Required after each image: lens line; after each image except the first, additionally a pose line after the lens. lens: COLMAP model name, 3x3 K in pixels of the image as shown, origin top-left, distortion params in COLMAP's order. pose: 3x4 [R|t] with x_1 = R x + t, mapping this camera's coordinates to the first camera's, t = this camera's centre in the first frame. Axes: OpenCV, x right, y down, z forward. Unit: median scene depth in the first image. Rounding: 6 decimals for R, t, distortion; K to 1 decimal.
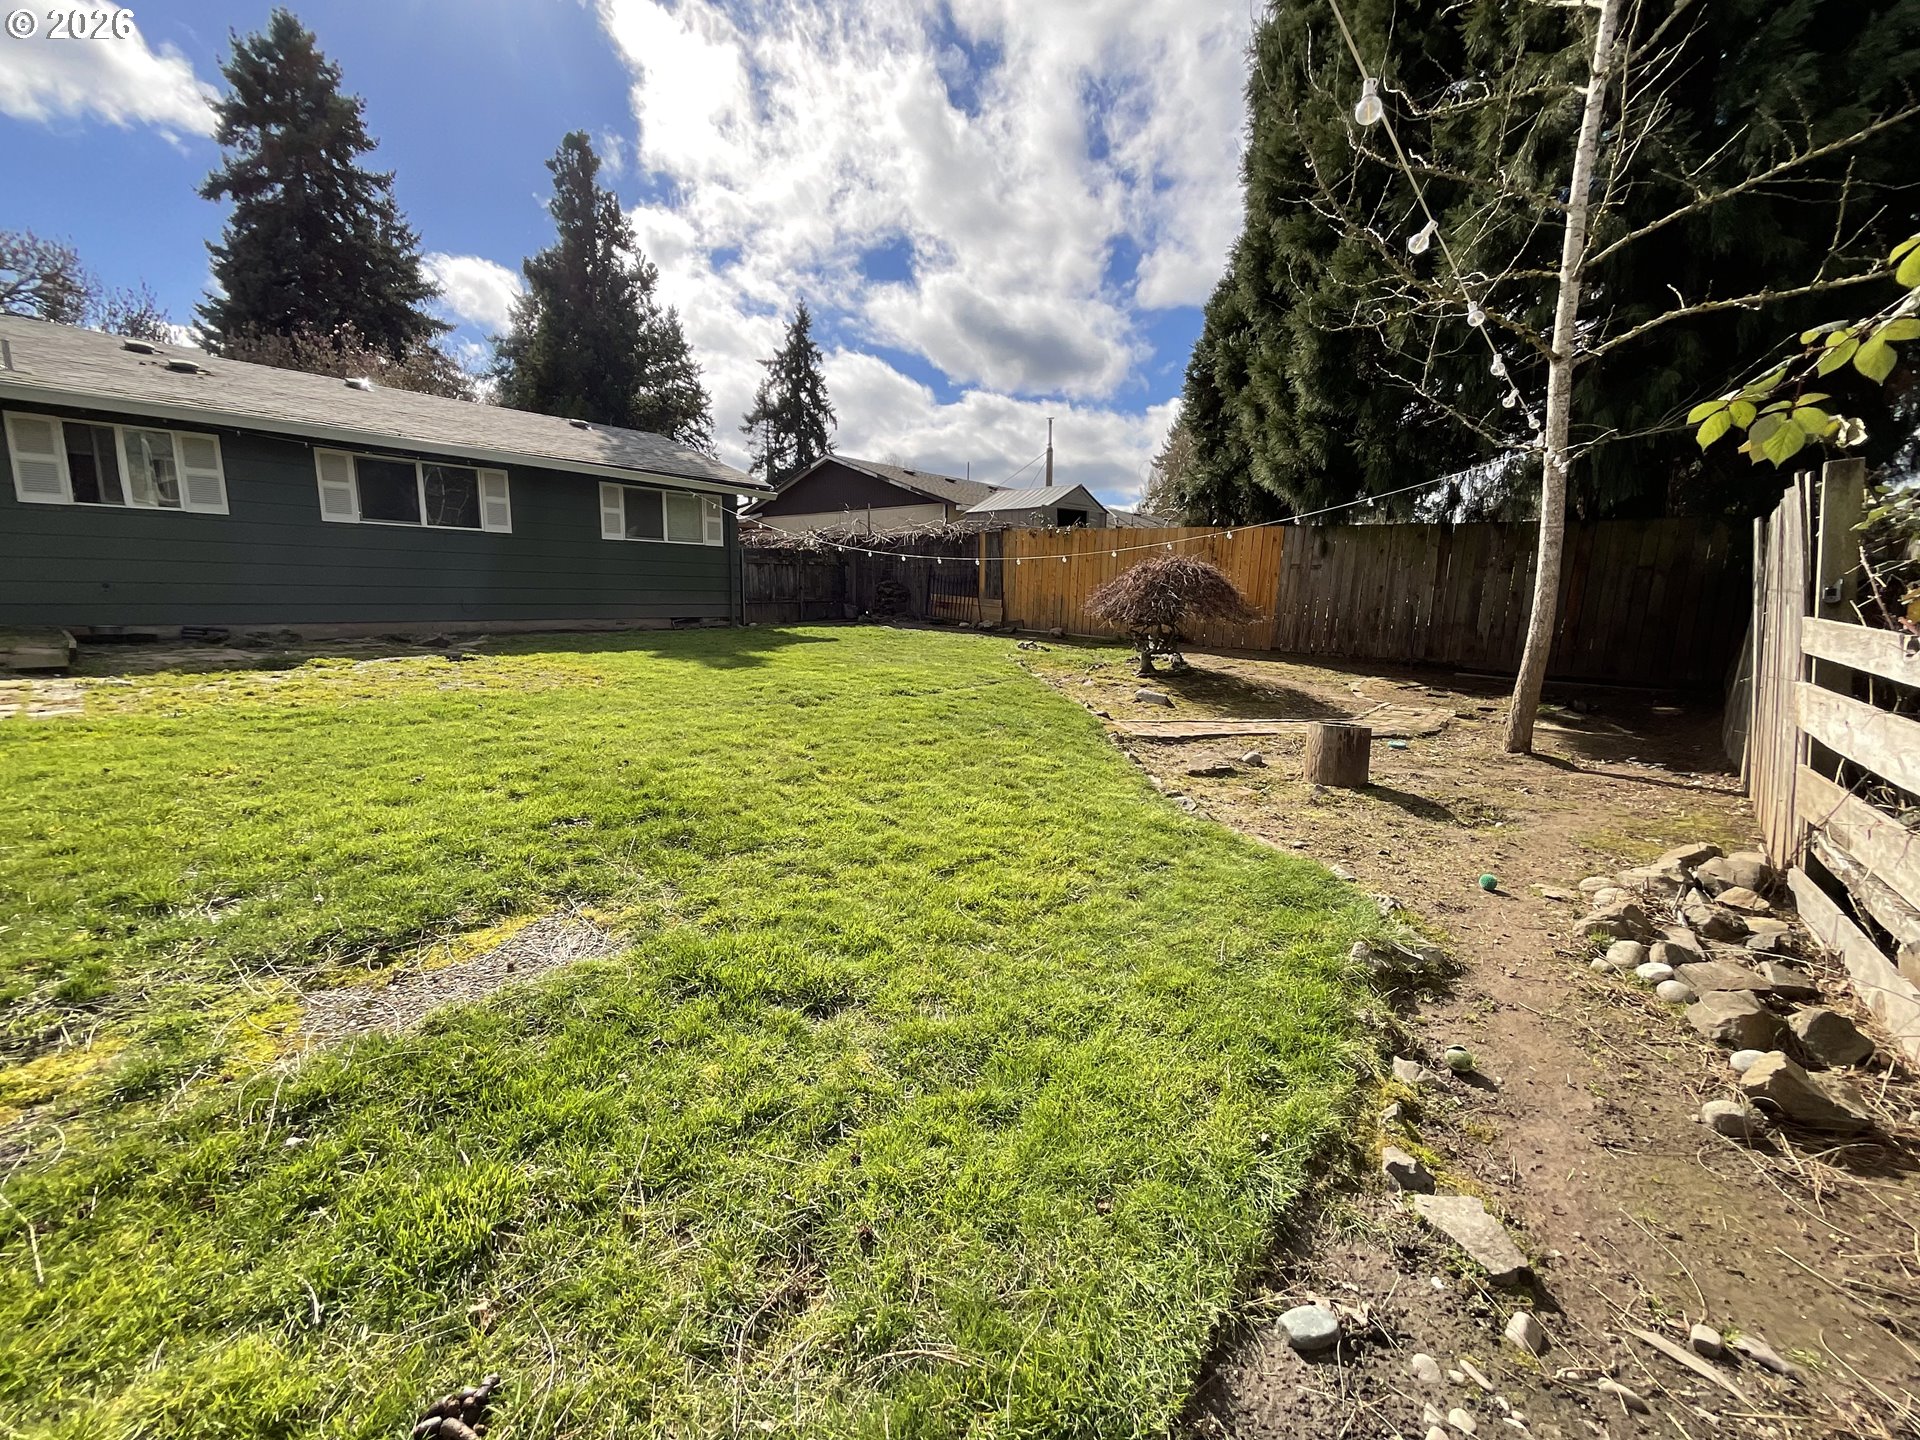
lens RADIAL K [[774.0, 0, 952.6], [0, 774.0, 721.3], [0, 0, 1]] dist [0.003150, -0.001451]
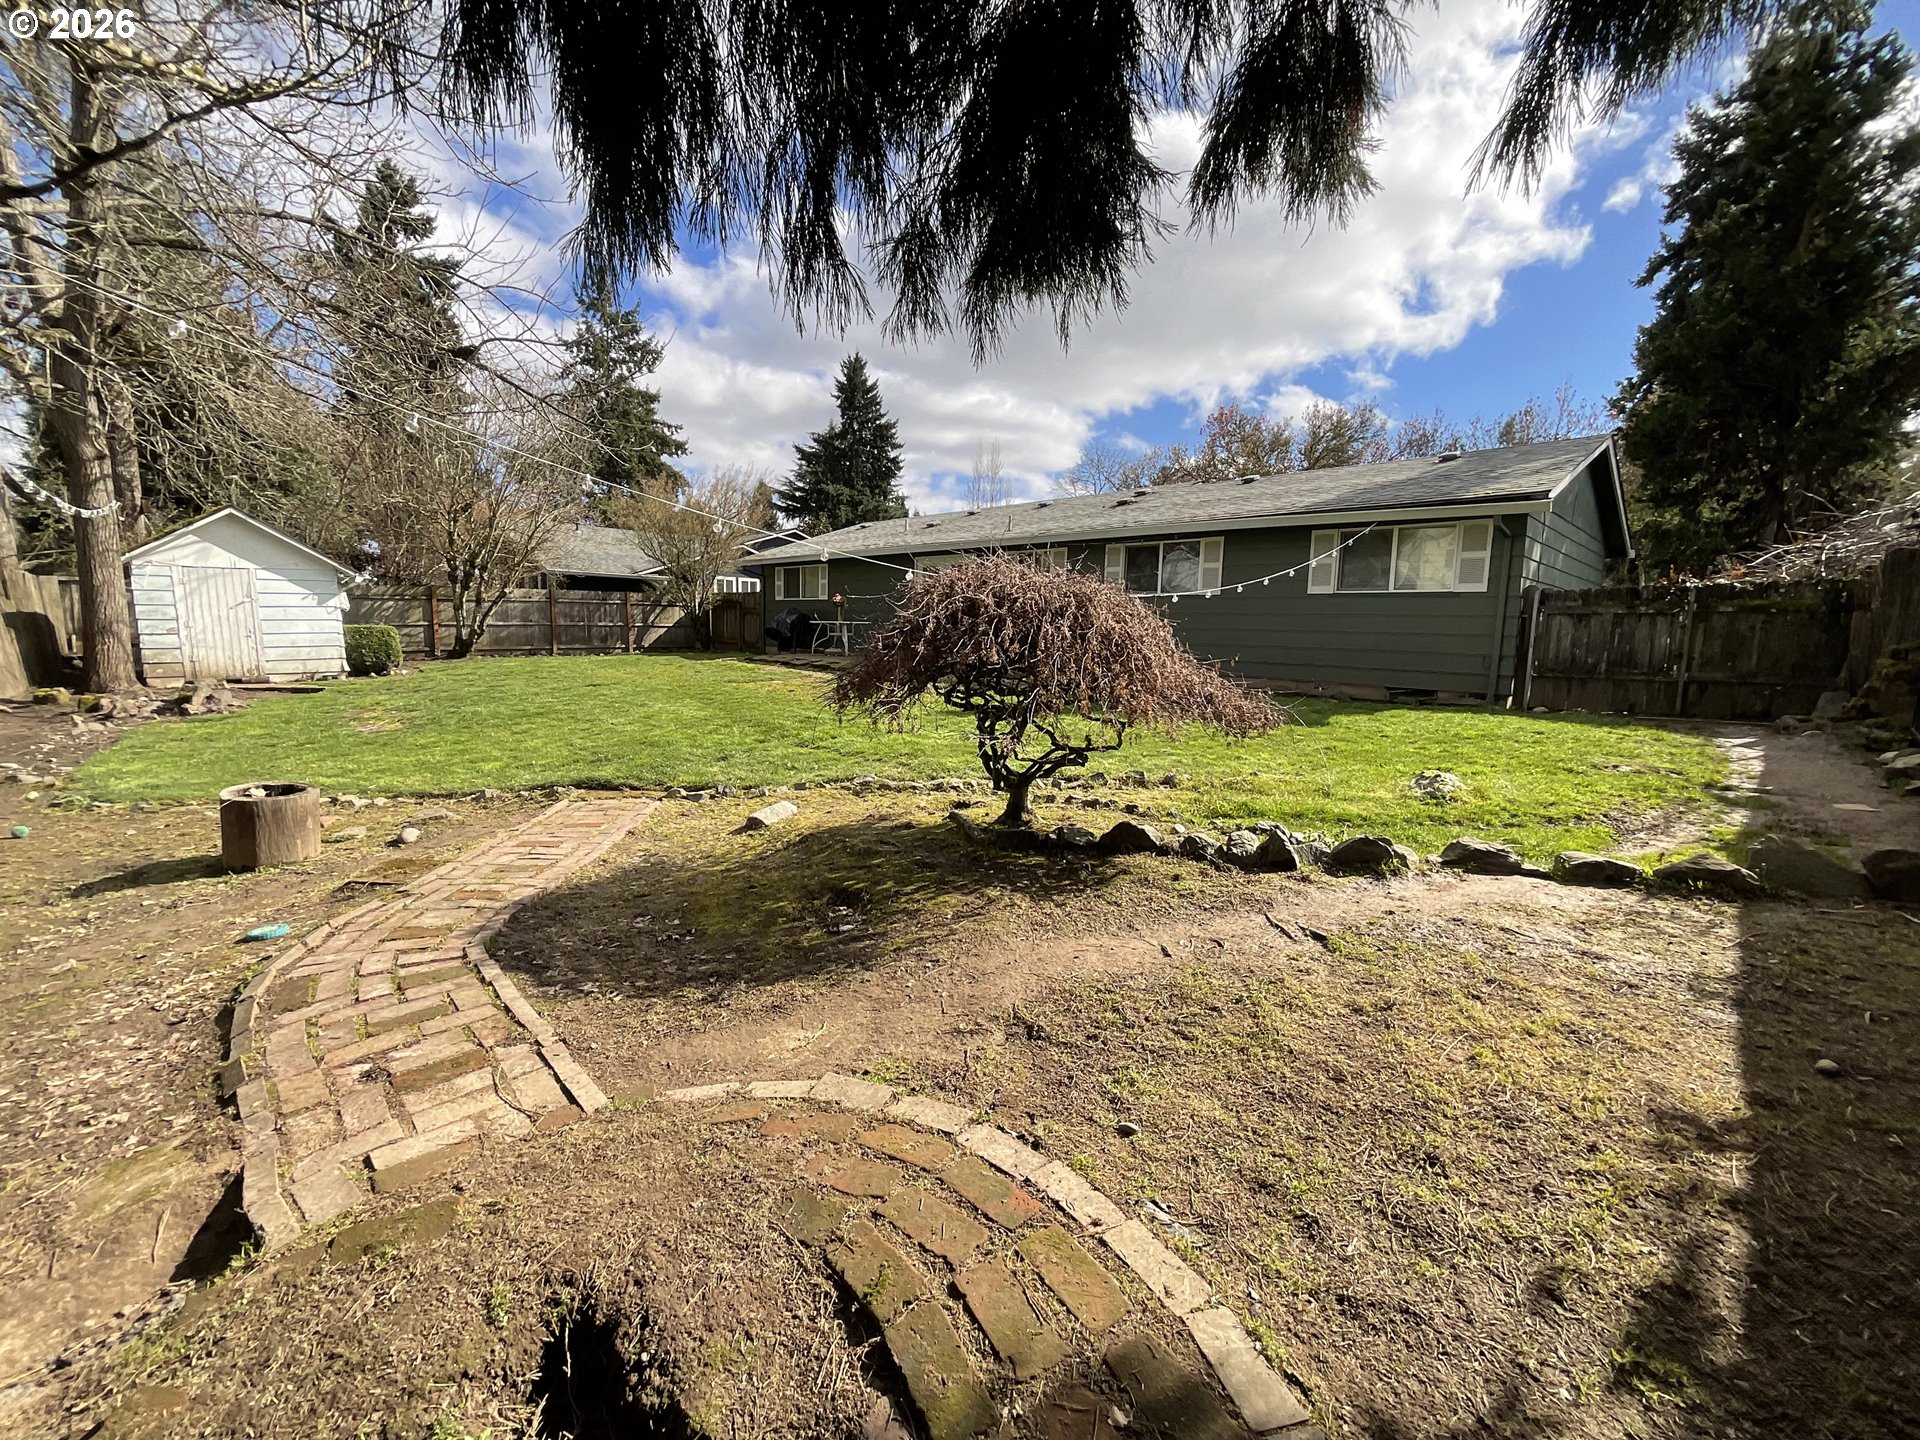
lens RADIAL K [[774.0, 0, 971.9], [0, 774.0, 726.0], [0, 0, 1]] dist [0.003150, -0.001451]
pose [[-0.079692, 0.107113, -0.991048, 1.211476], [-0.191110, 0.974125, 0.120652, -0.291207], [0.978328, 0.199014, -0.057160, 1.713345]]
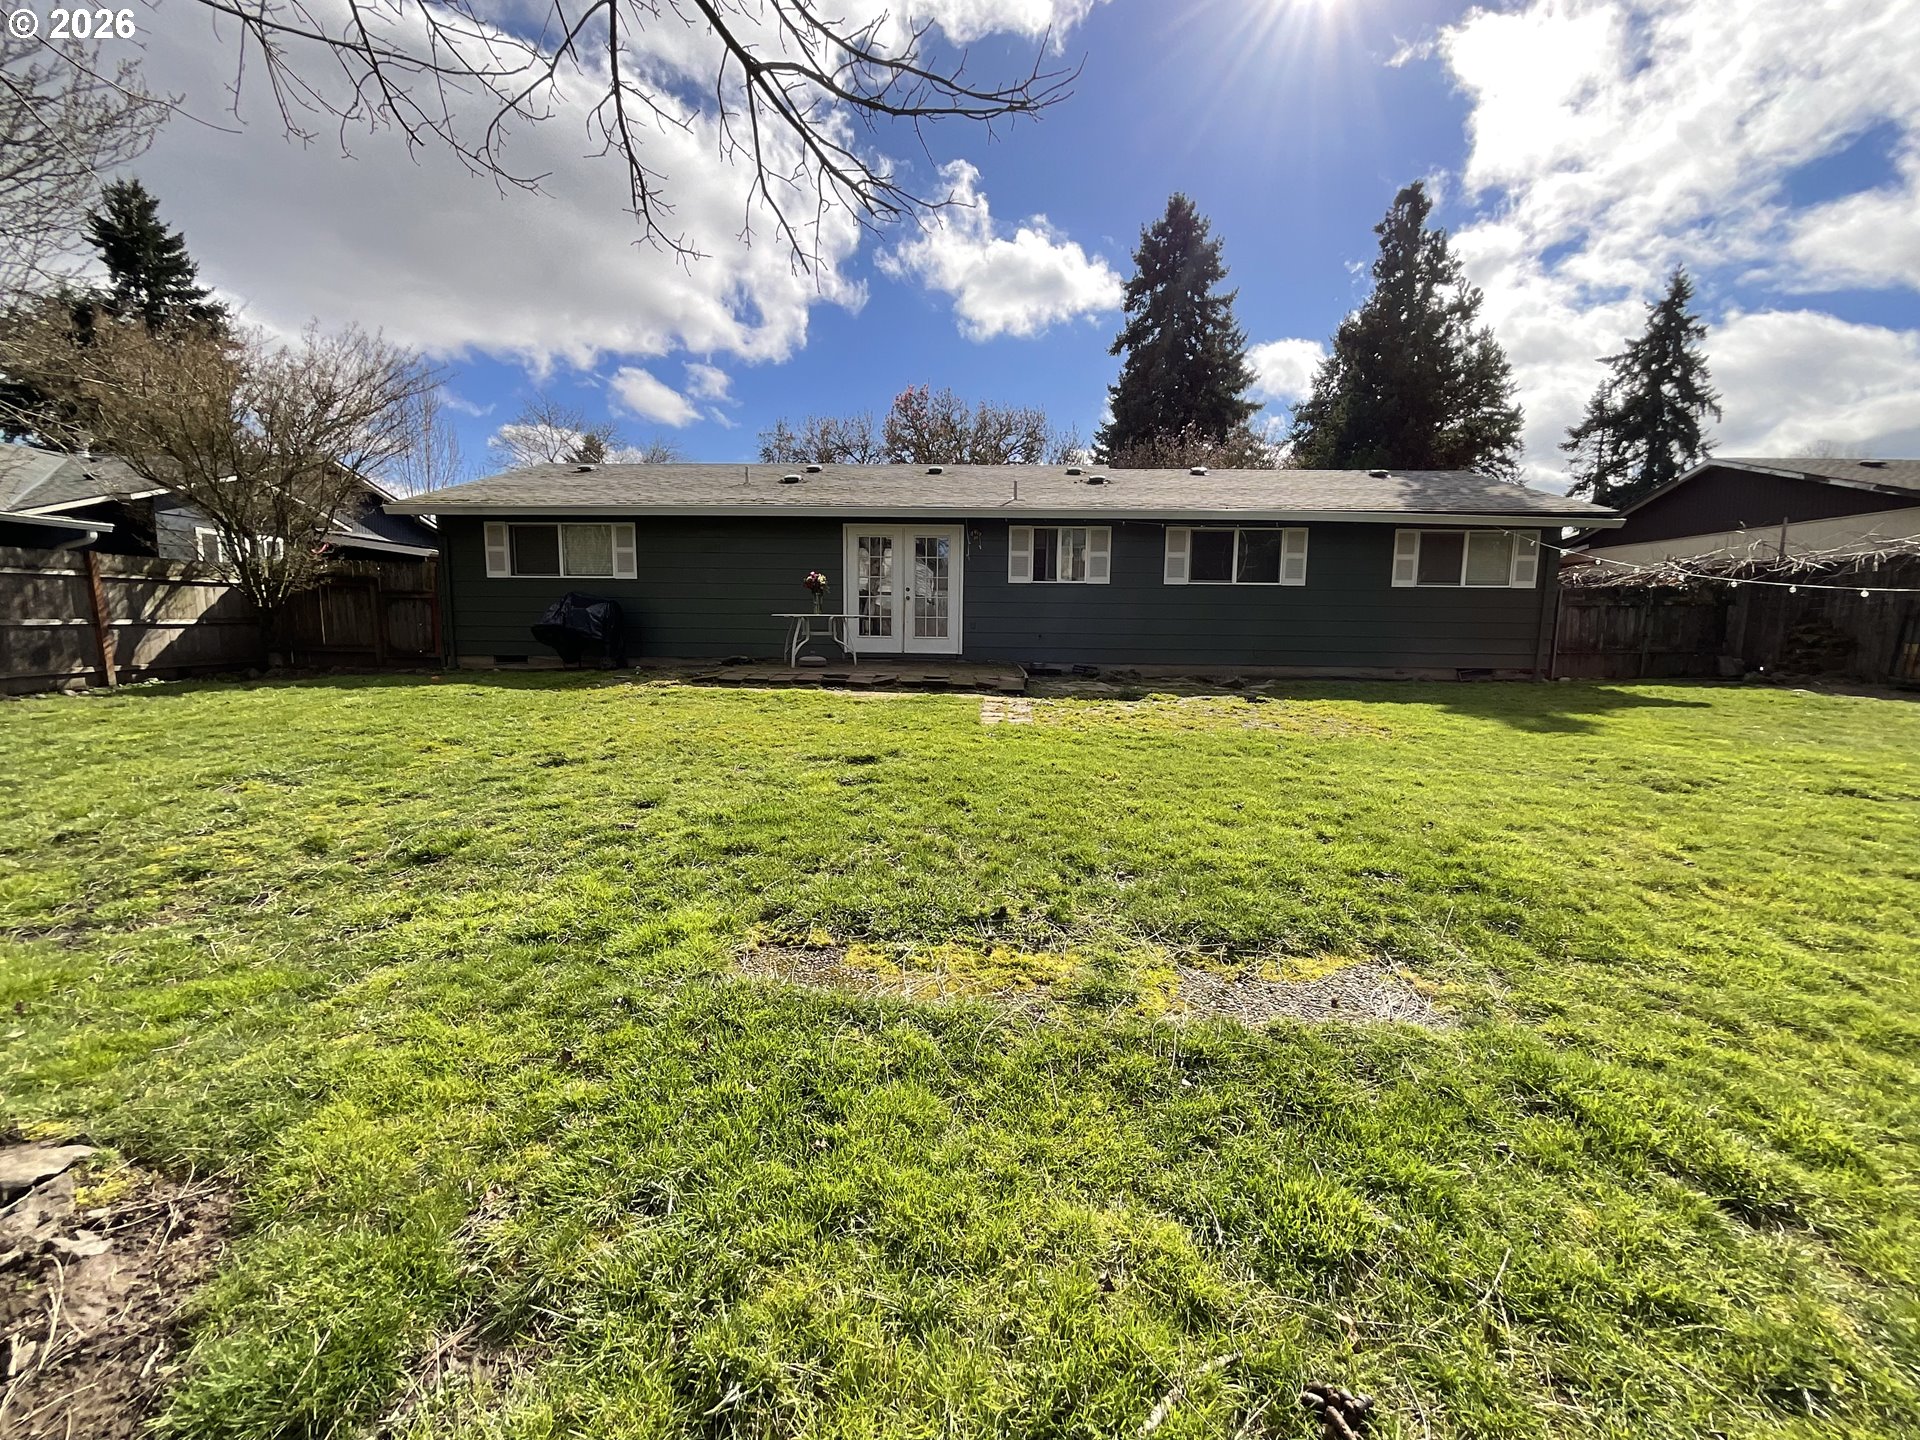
lens RADIAL K [[774.0, 0, 964.8], [0, 774.0, 717.8], [0, 0, 1]] dist [0.003150, -0.001451]
pose [[0.626660, 0.081601, -0.775009, -0.042162], [-0.129520, 0.991577, -0.000325, -0.001630], [0.768455, 0.100583, 0.631950, -0.042331]]
